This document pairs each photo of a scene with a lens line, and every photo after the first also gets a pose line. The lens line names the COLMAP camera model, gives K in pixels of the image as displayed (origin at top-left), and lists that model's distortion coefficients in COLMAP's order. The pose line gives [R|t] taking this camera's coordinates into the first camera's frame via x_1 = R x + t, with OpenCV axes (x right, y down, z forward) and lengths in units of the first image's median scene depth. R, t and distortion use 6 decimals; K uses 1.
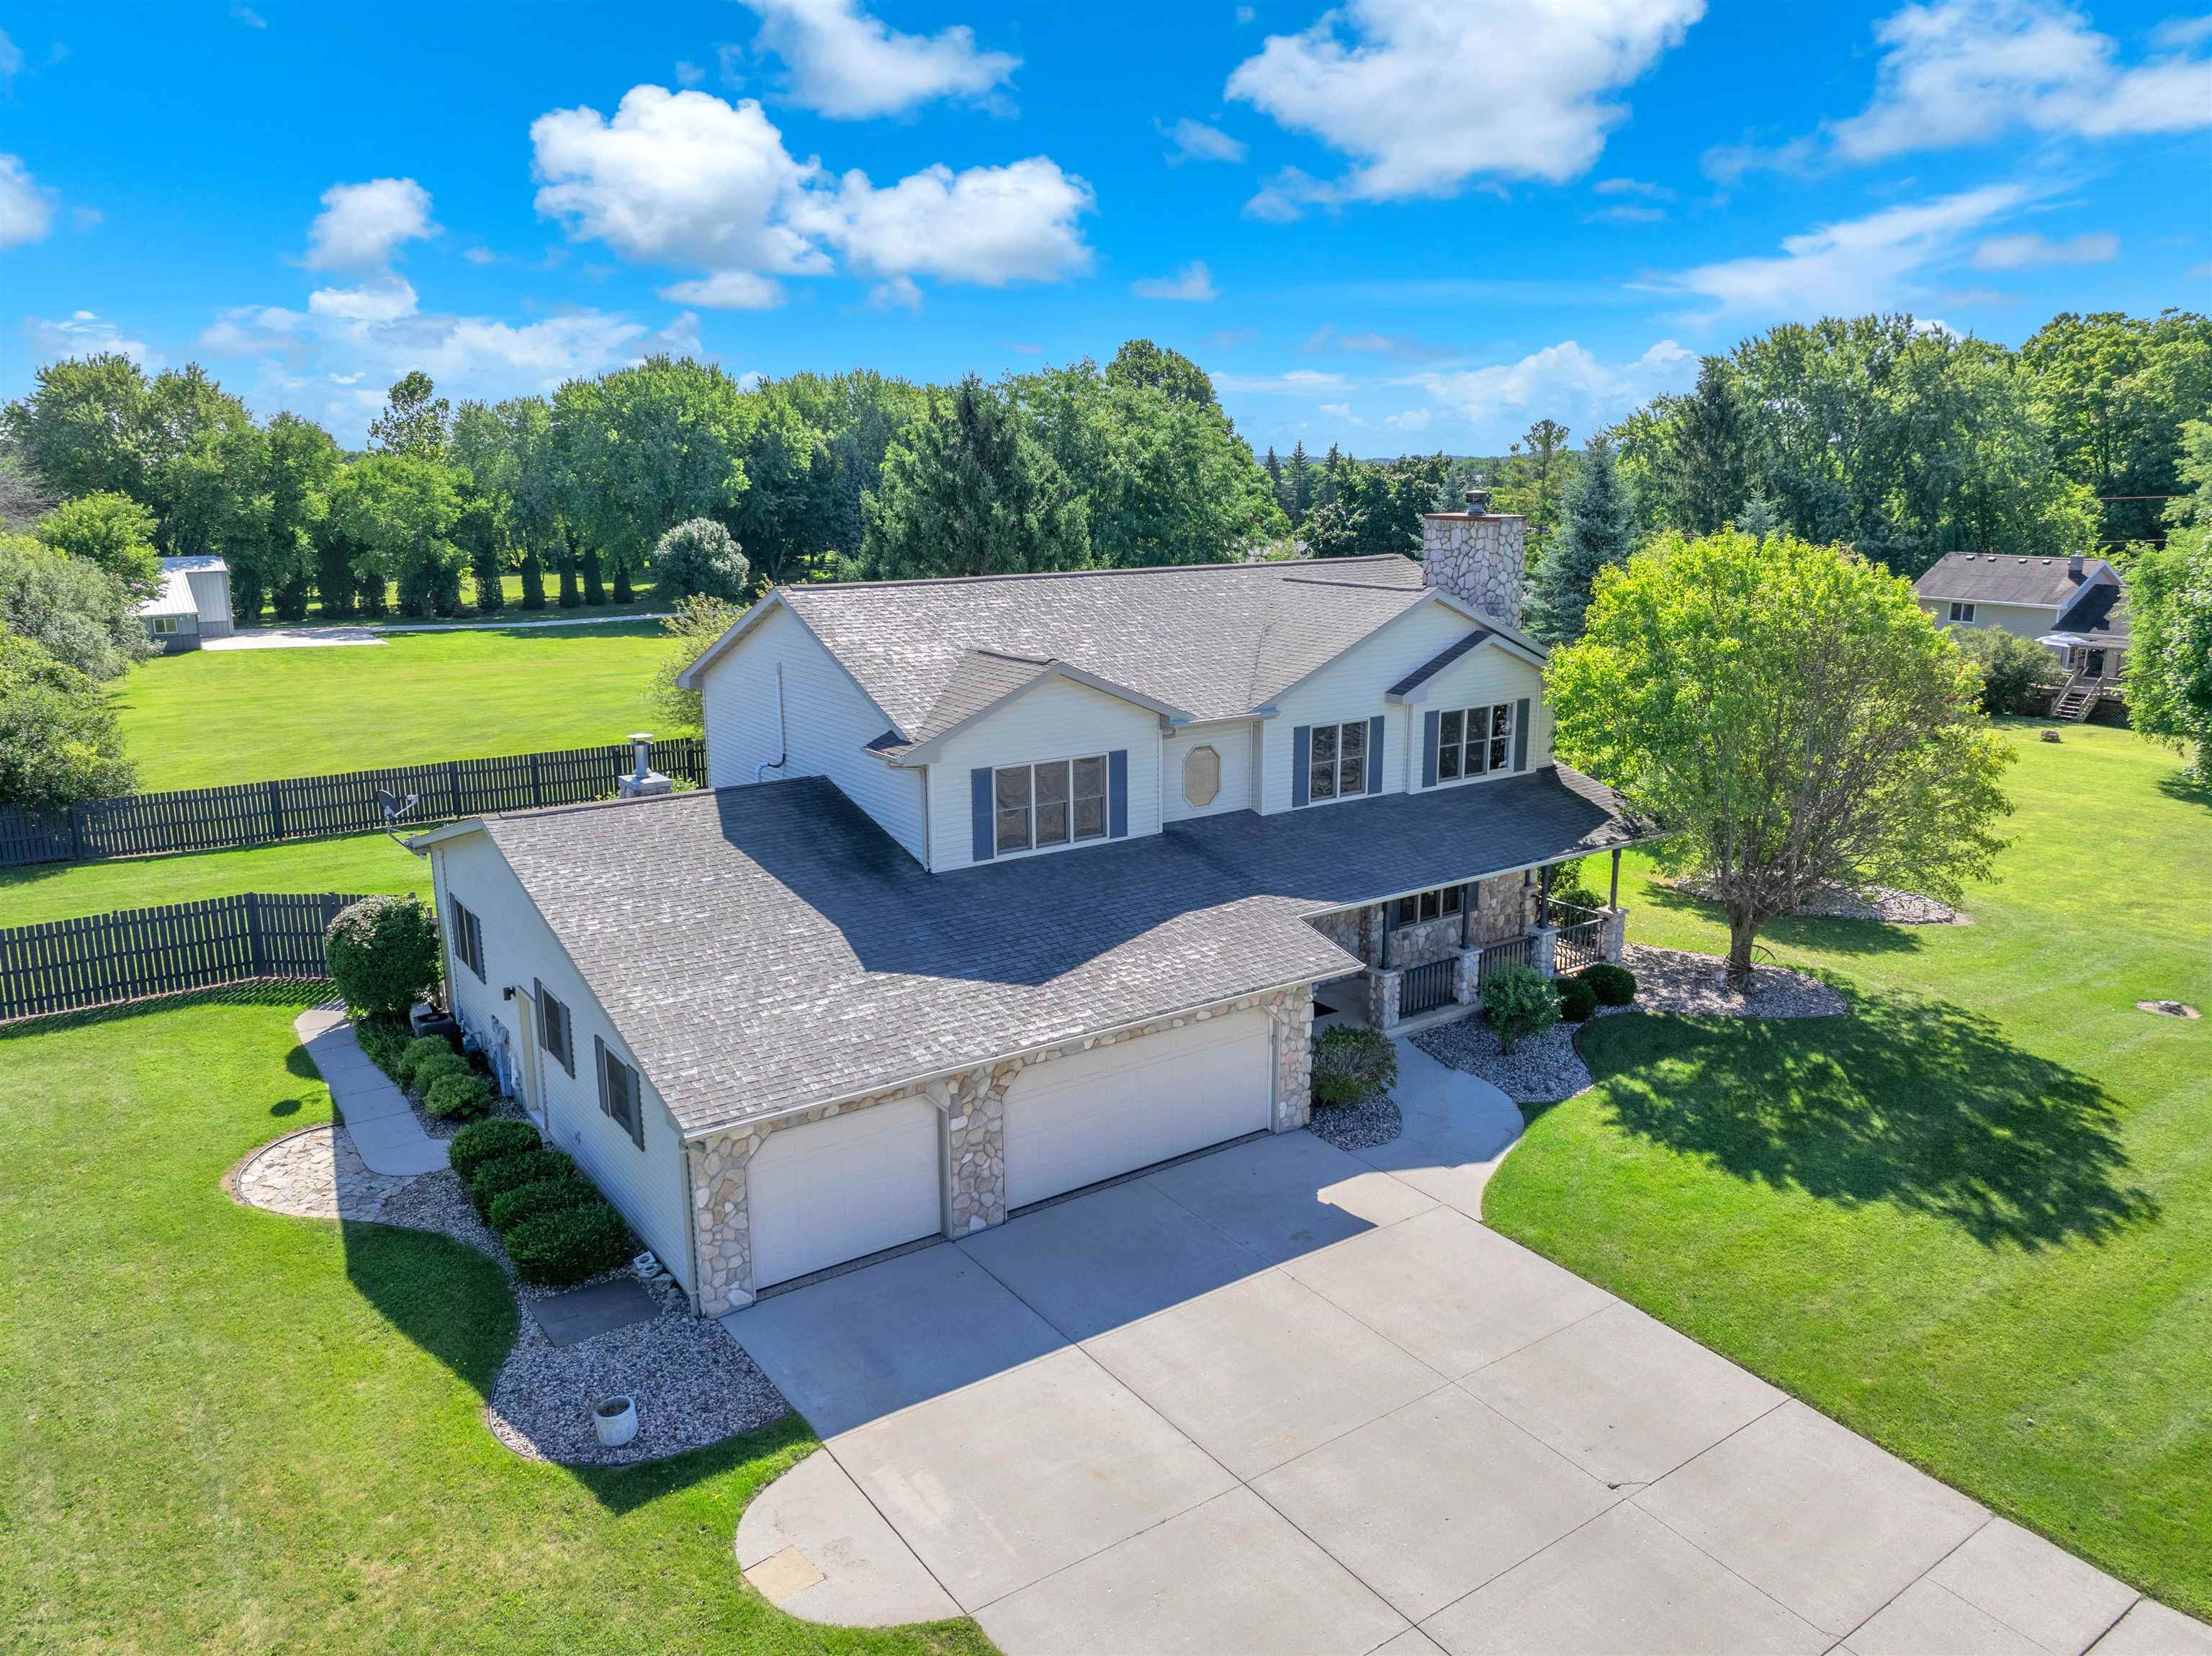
lens RADIAL K [[1557.4, 0, 1119.3], [0, 1557.4, 799.3], [0, 0, 1]] dist [-0.041565, 0.008042]
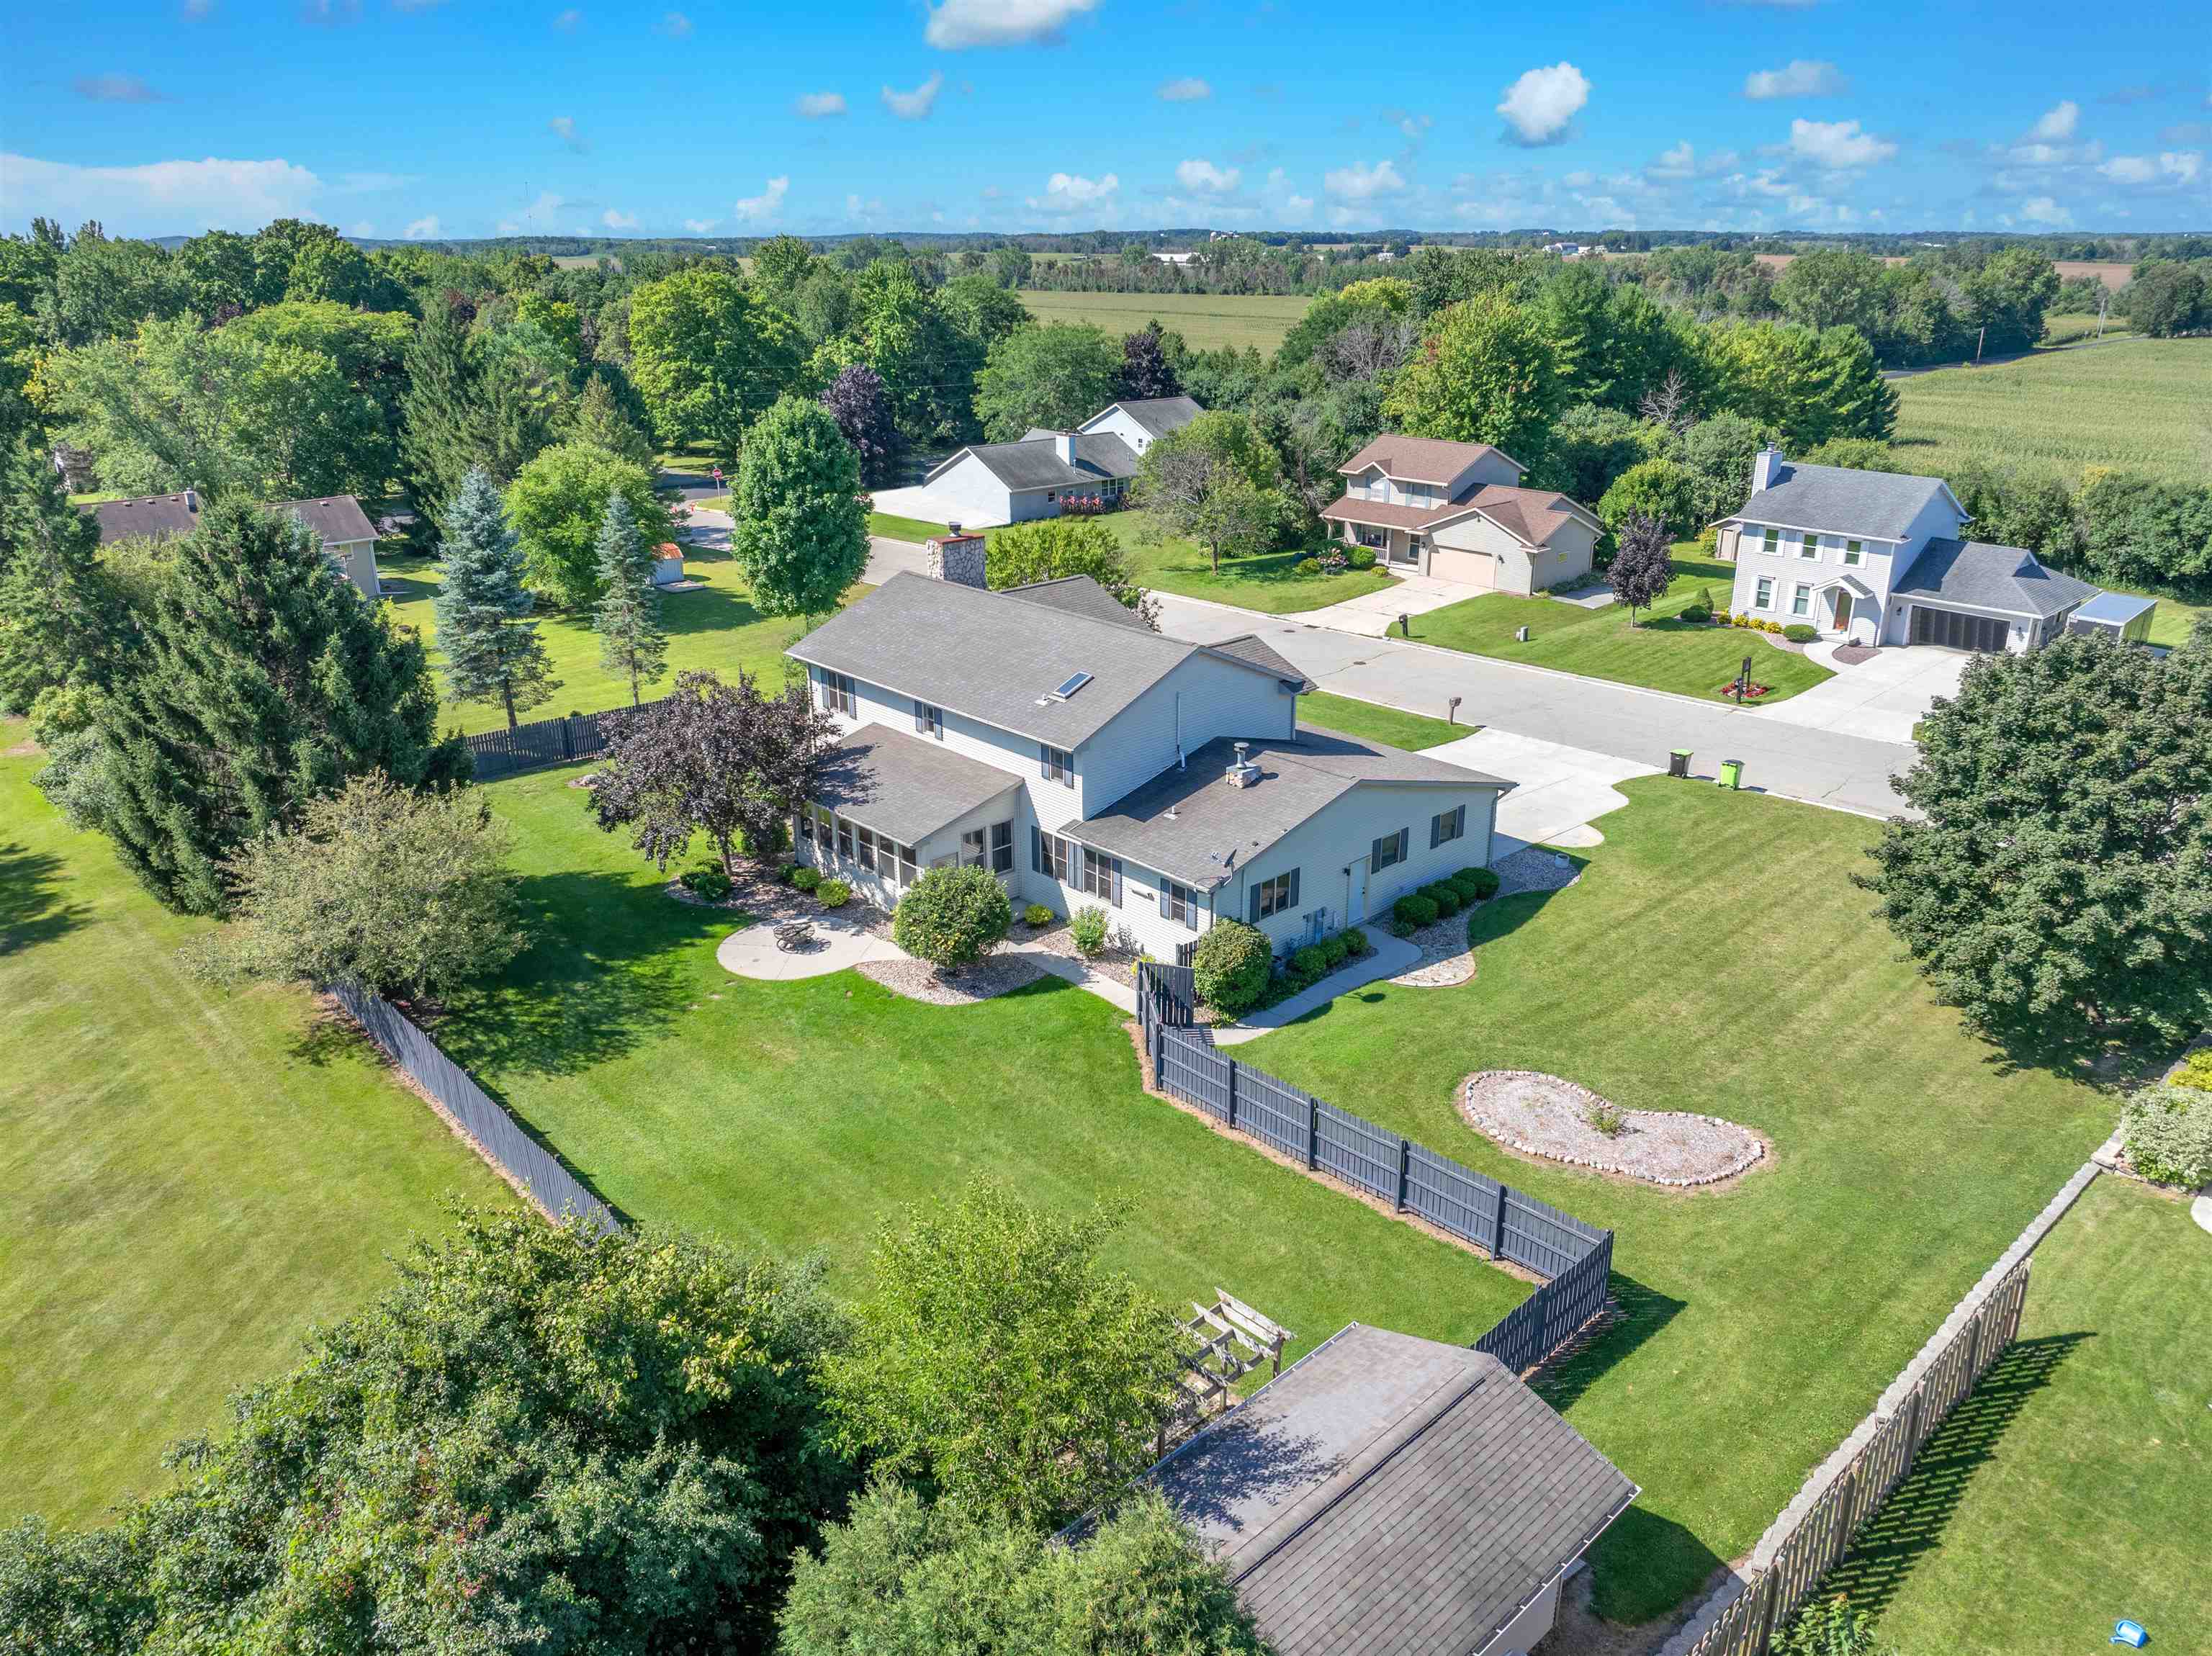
lens RADIAL K [[1557.4, 0, 1118.2], [0, 1557.4, 829.2], [0, 0, 1]] dist [-0.041565, 0.008042]
pose [[-0.131758, -0.347266, 0.928464, -1.797981], [0.208182, 0.906048, 0.368425, -0.578140], [-0.969175, 0.241832, -0.047084, 1.165362]]
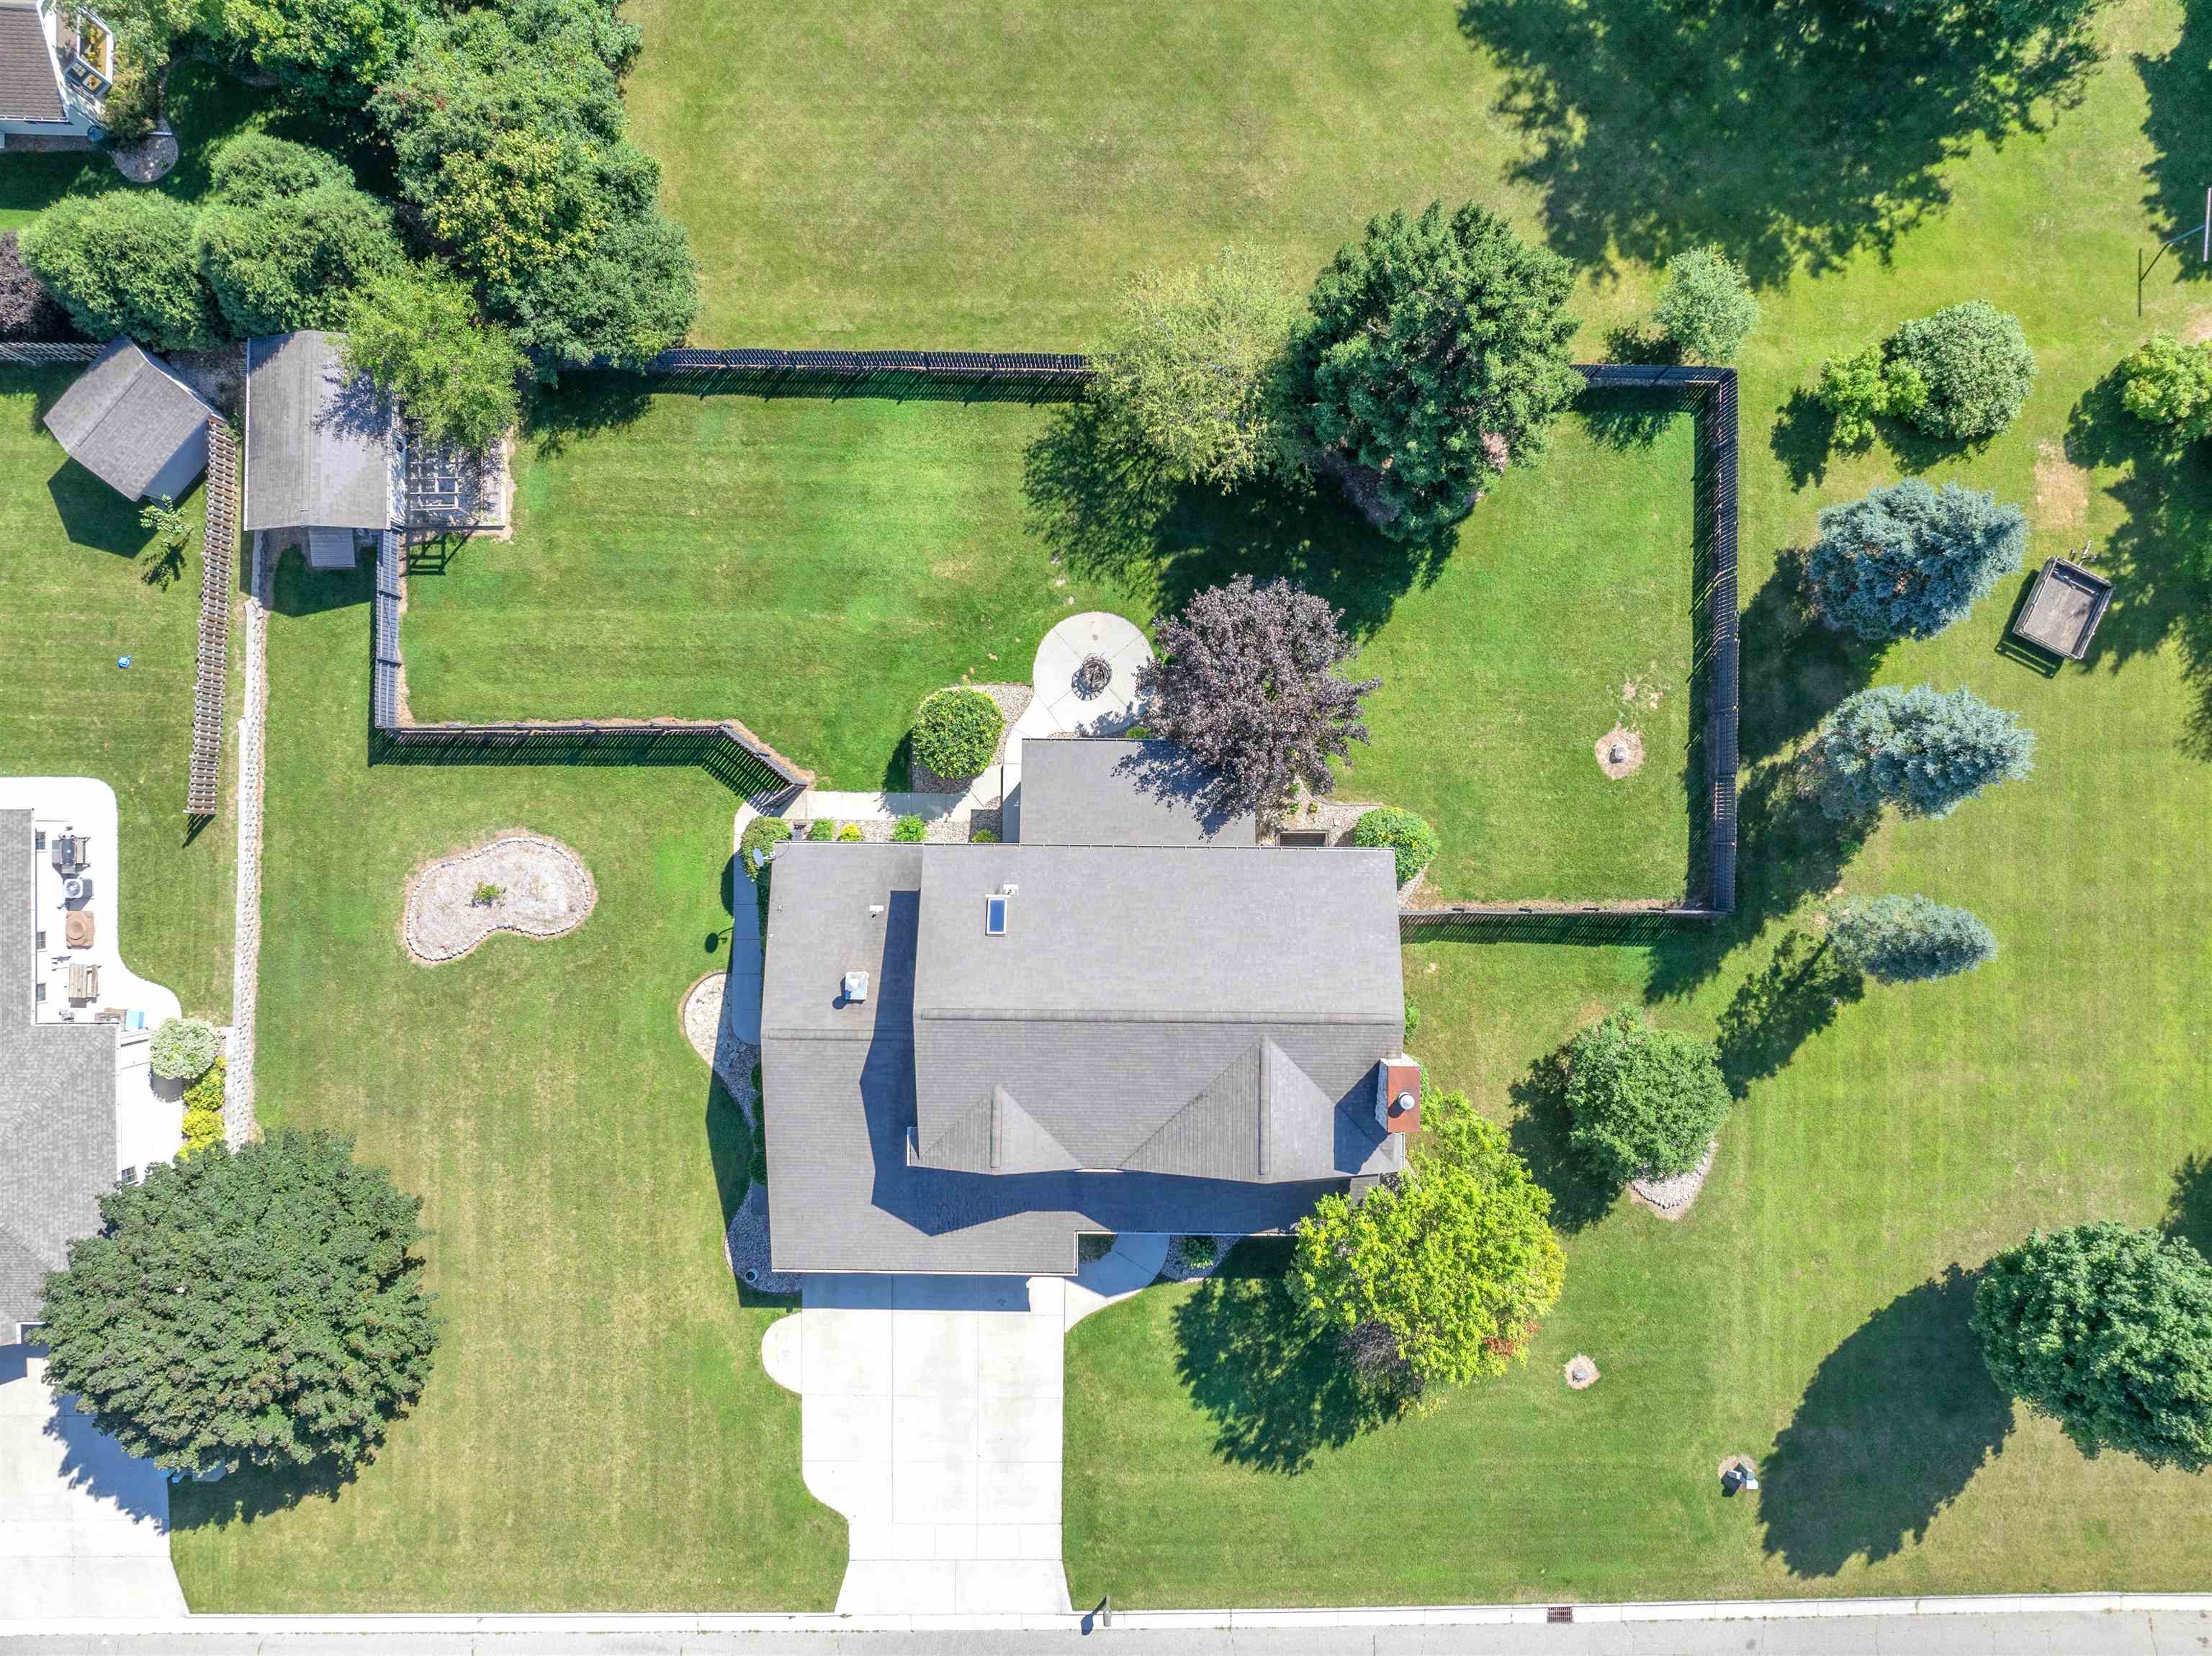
lens RADIAL K [[1557.4, 0, 1113.5], [0, 1557.4, 823.9], [0, 0, 1]] dist [-0.041565, 0.008042]
pose [[0.808492, 0.588504, -0.001980, -0.152262], [-0.128735, 0.180138, 0.975181, -1.859548], [0.574254, -0.788171, 0.221401, 0.865507]]
